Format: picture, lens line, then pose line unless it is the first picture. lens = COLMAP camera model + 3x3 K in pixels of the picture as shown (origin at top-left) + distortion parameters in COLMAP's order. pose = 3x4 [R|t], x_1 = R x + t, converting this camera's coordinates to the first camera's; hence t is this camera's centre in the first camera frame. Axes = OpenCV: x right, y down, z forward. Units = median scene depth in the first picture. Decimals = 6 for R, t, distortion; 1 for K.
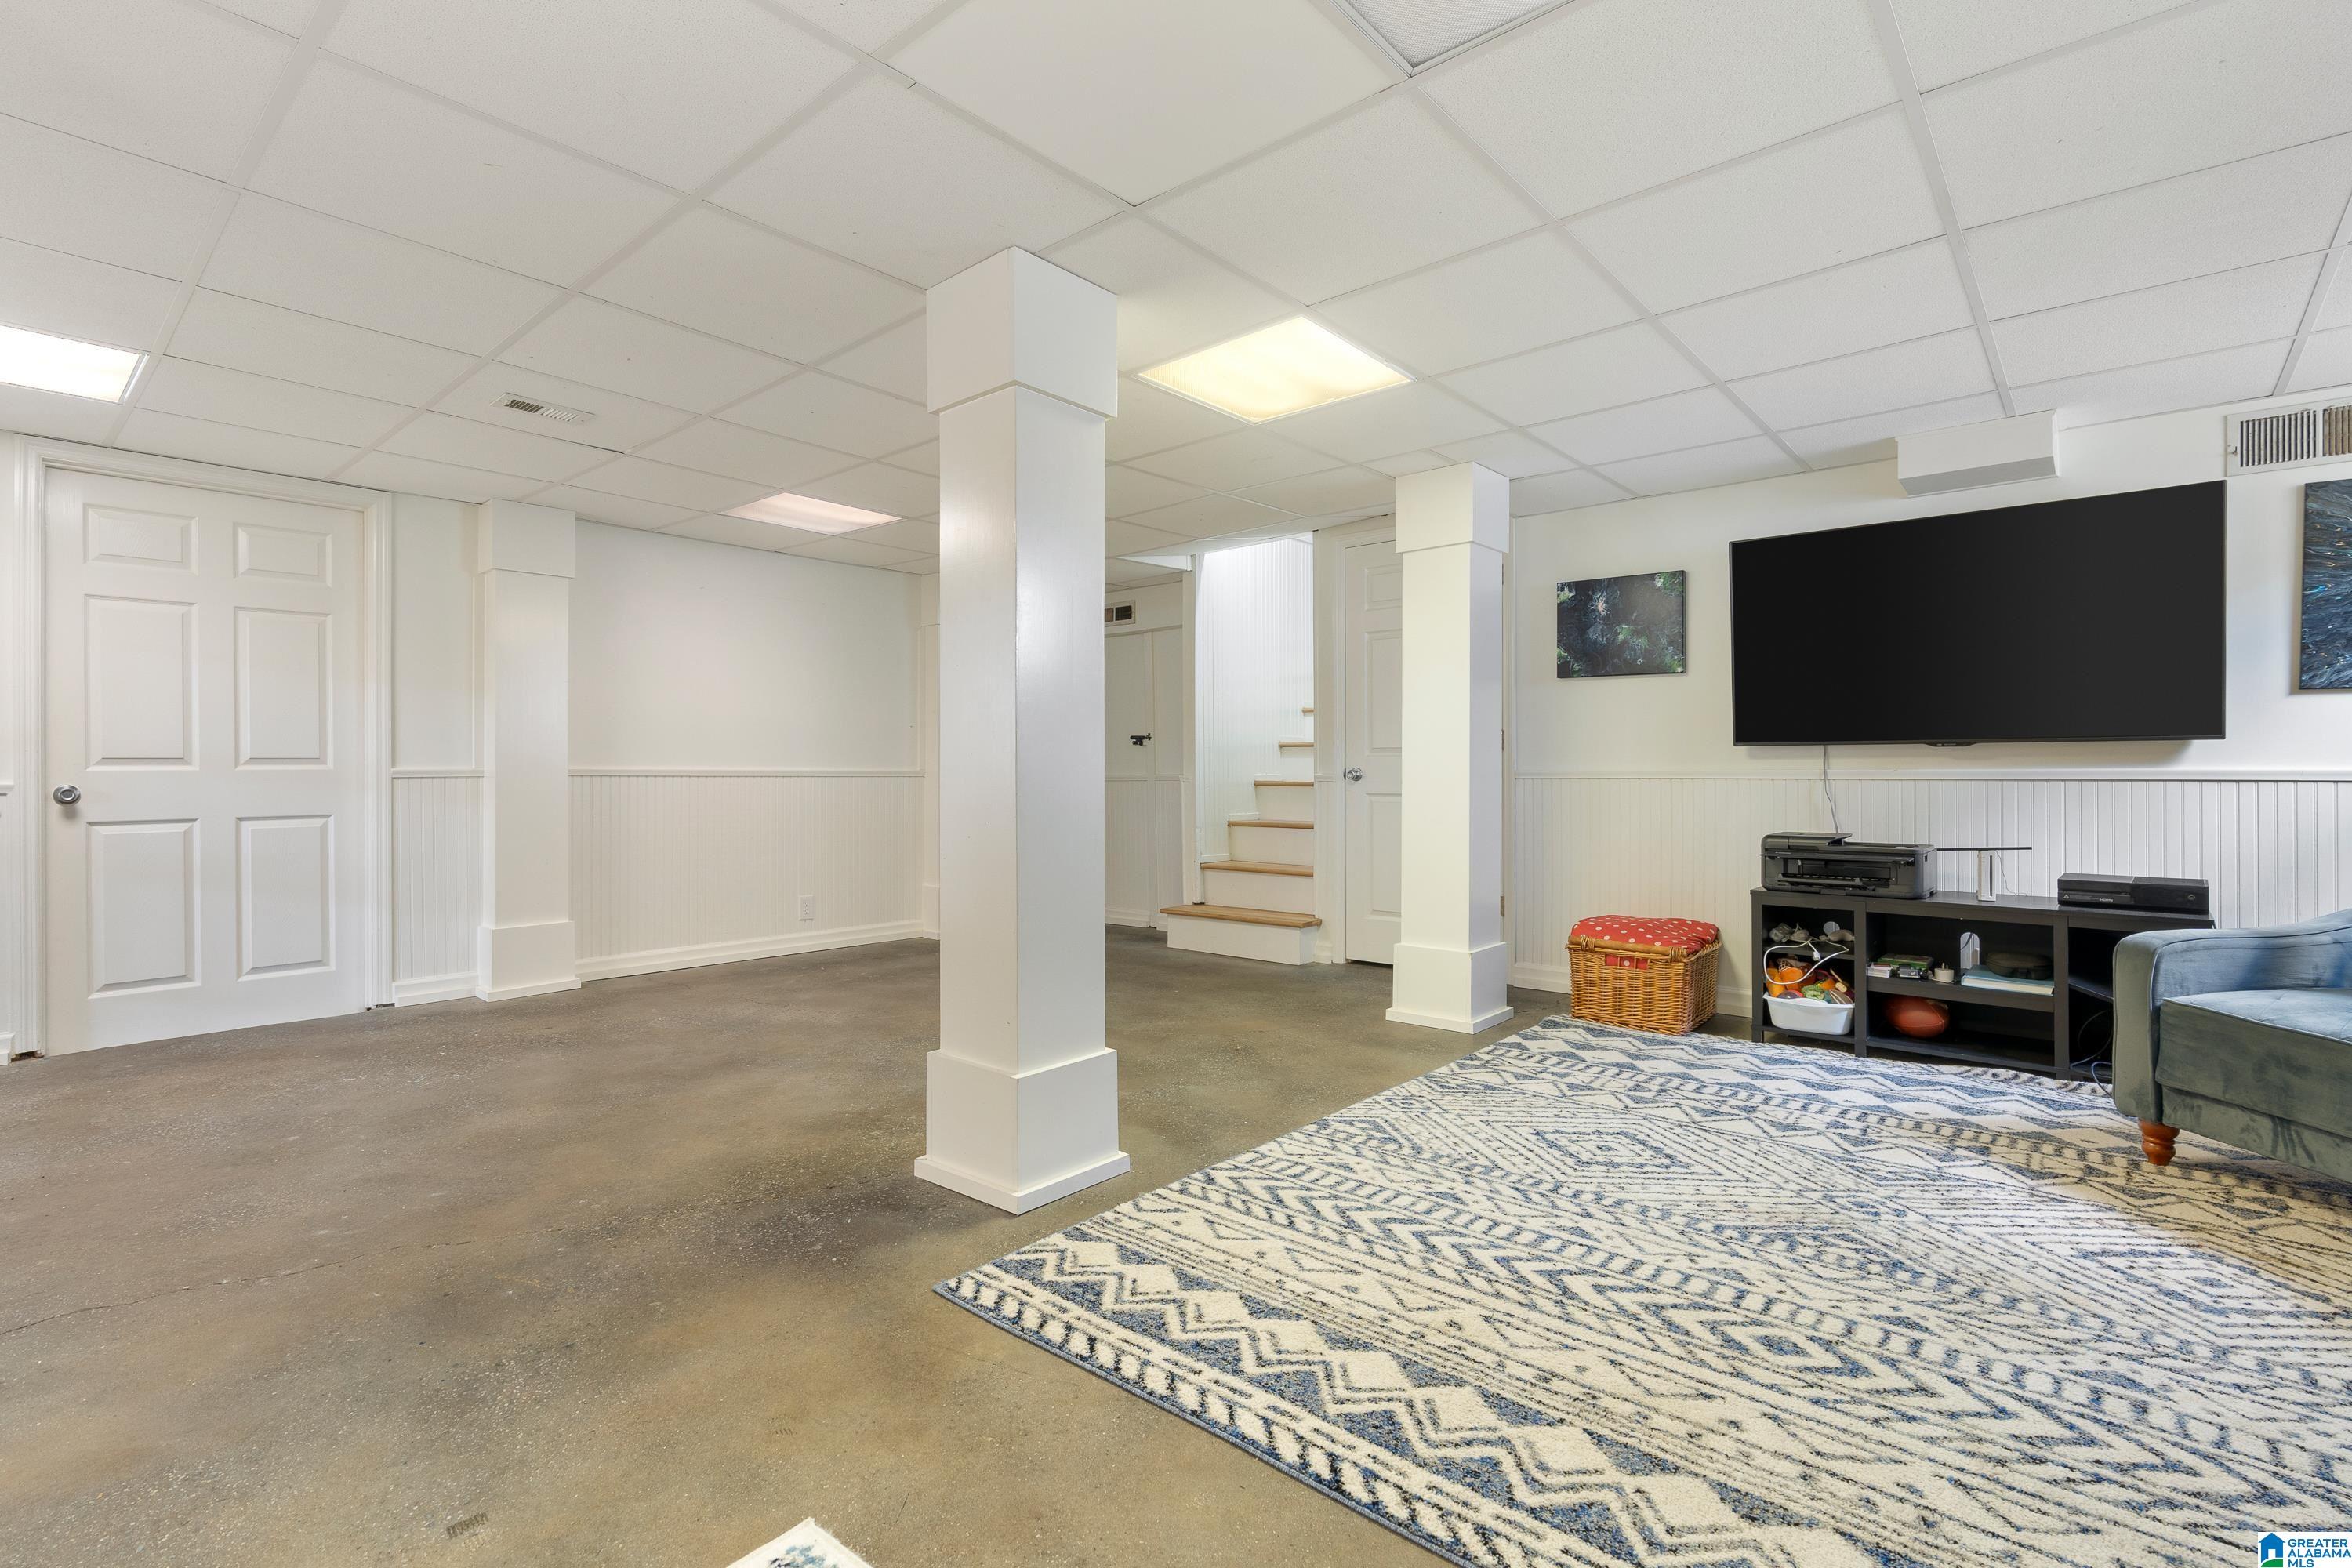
lens RADIAL K [[1073.8, 0, 1175.1], [0, 1073.8, 780.0], [0, 0, 1]] dist [-0.003574, -0.000572]
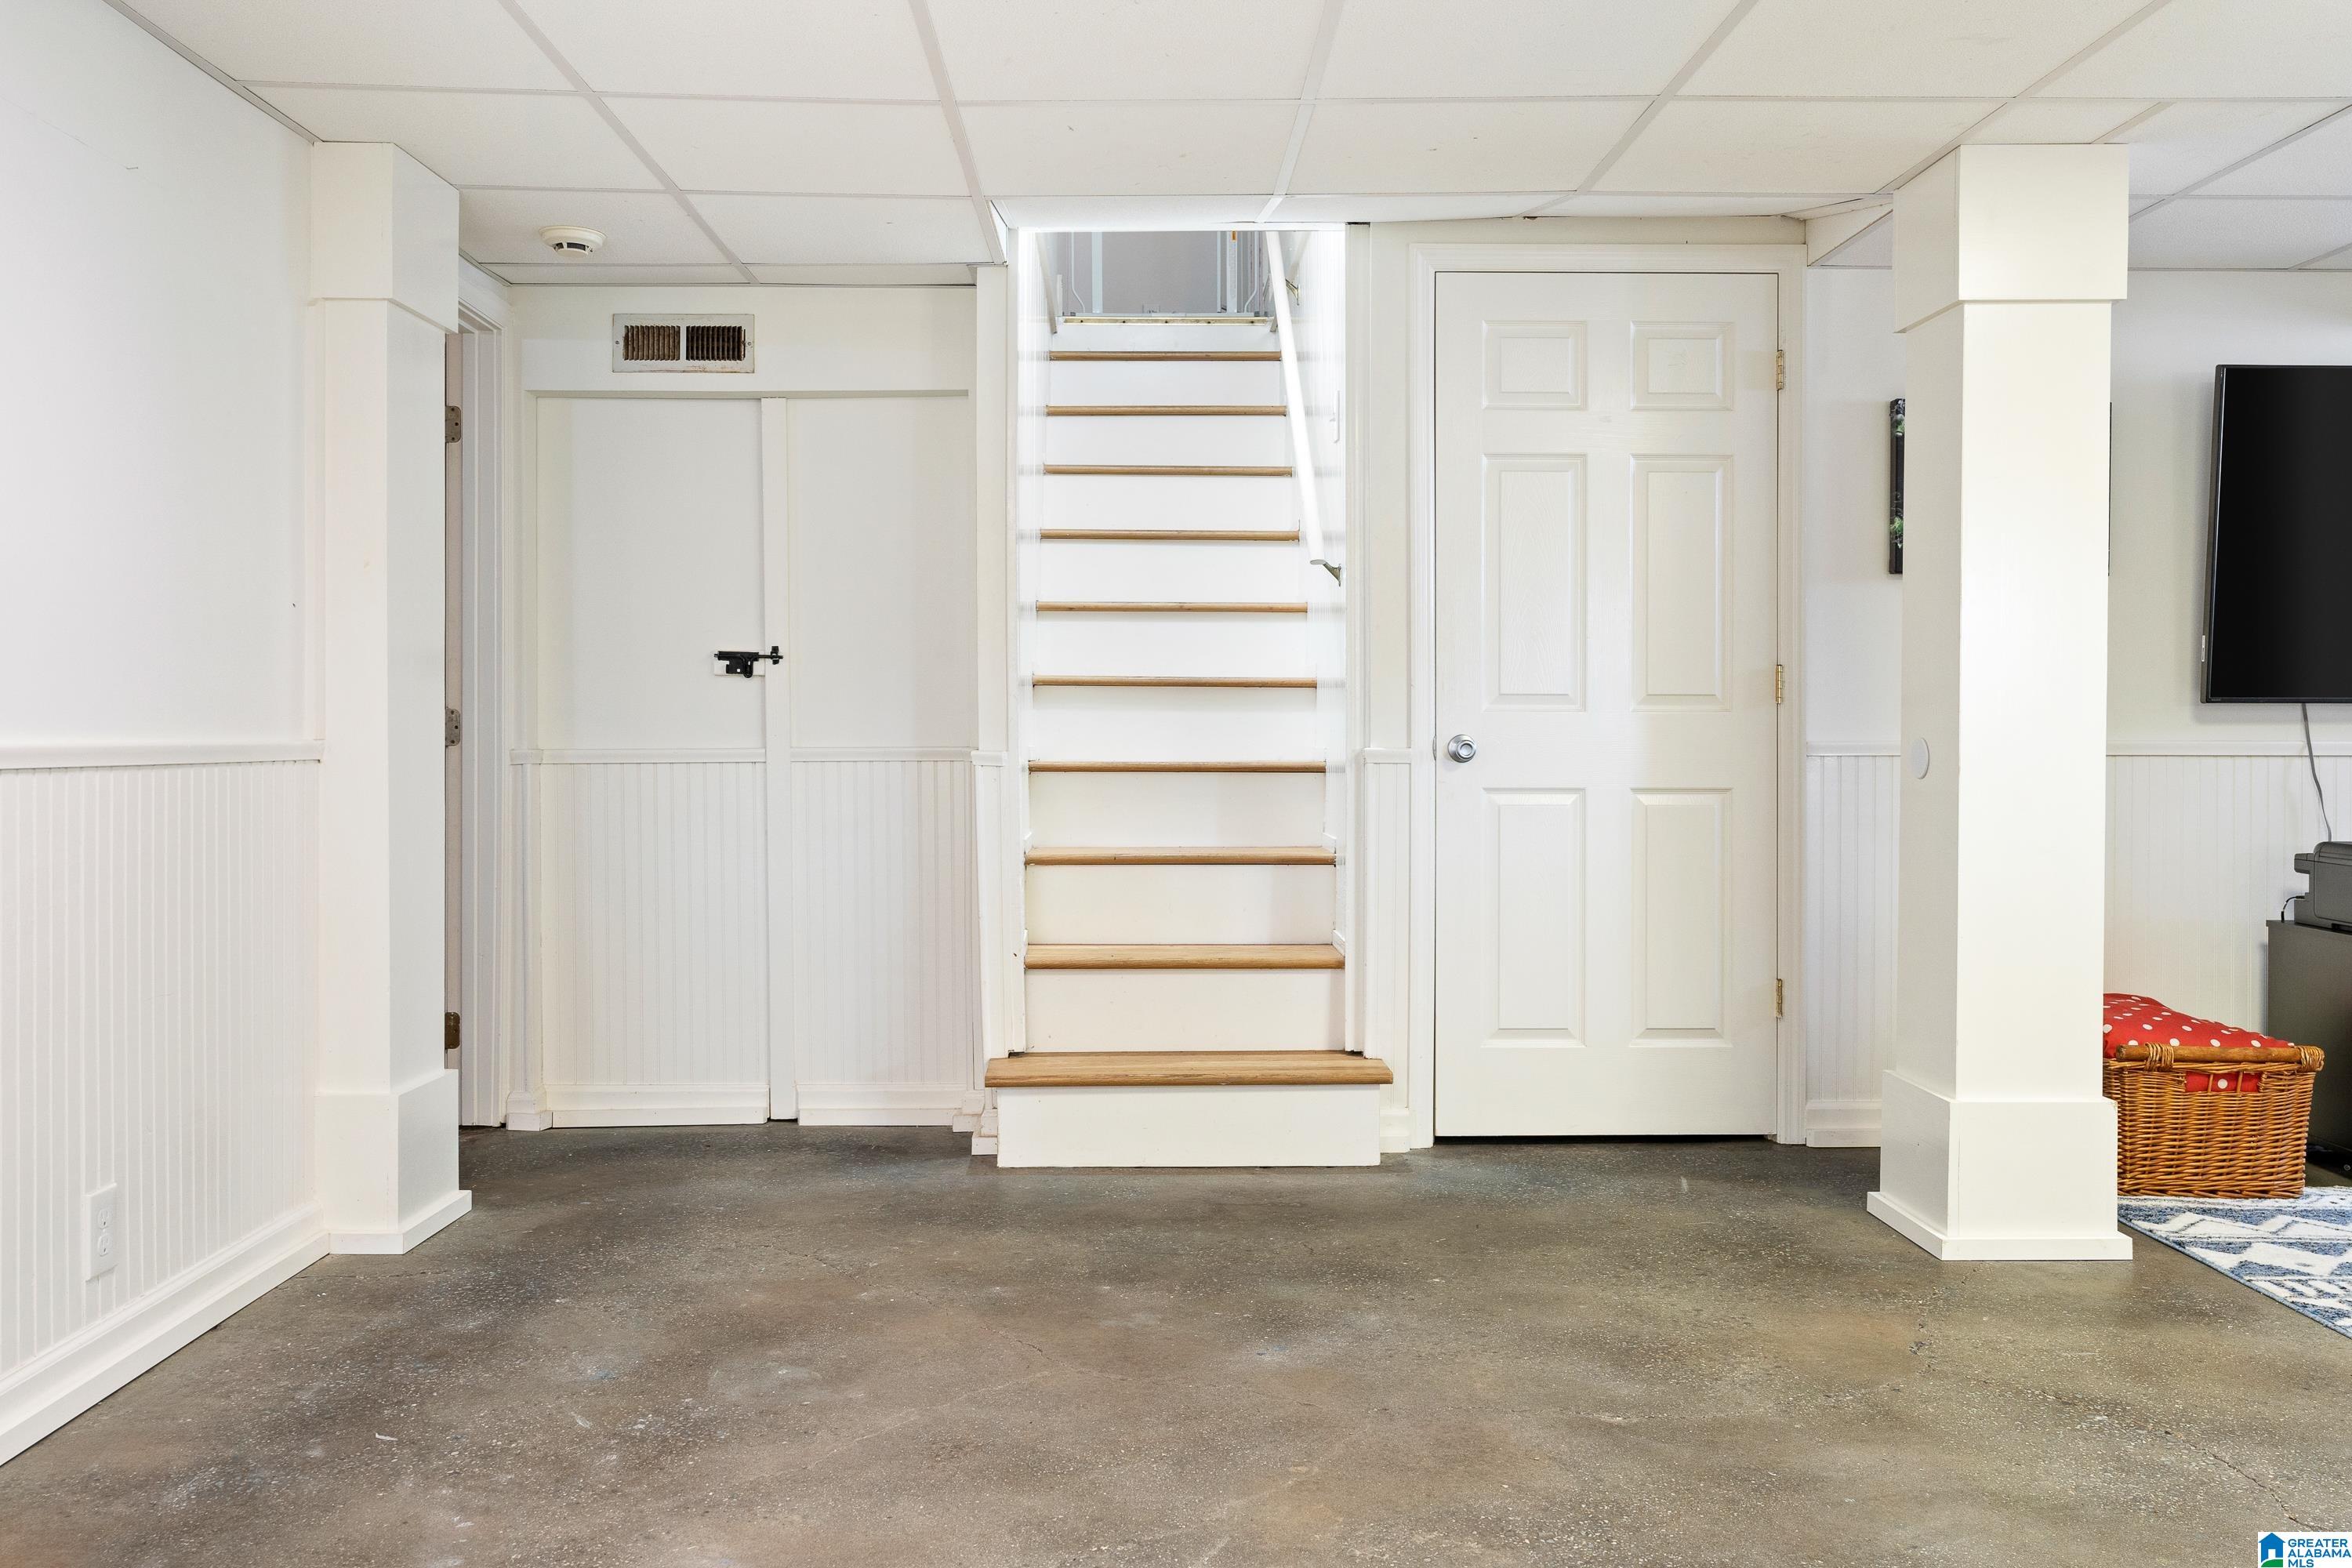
lens RADIAL K [[1839.8, 0, 1171.3], [0, 1839.8, 772.2], [0, 0, 1]] dist [0.003623, 0.000061]
pose [[0.749081, -0.013446, 0.662342, -0.474954], [0.003018, 0.999853, 0.016884, -0.009387], [-0.662472, -0.010648, 0.749011, 0.473933]]
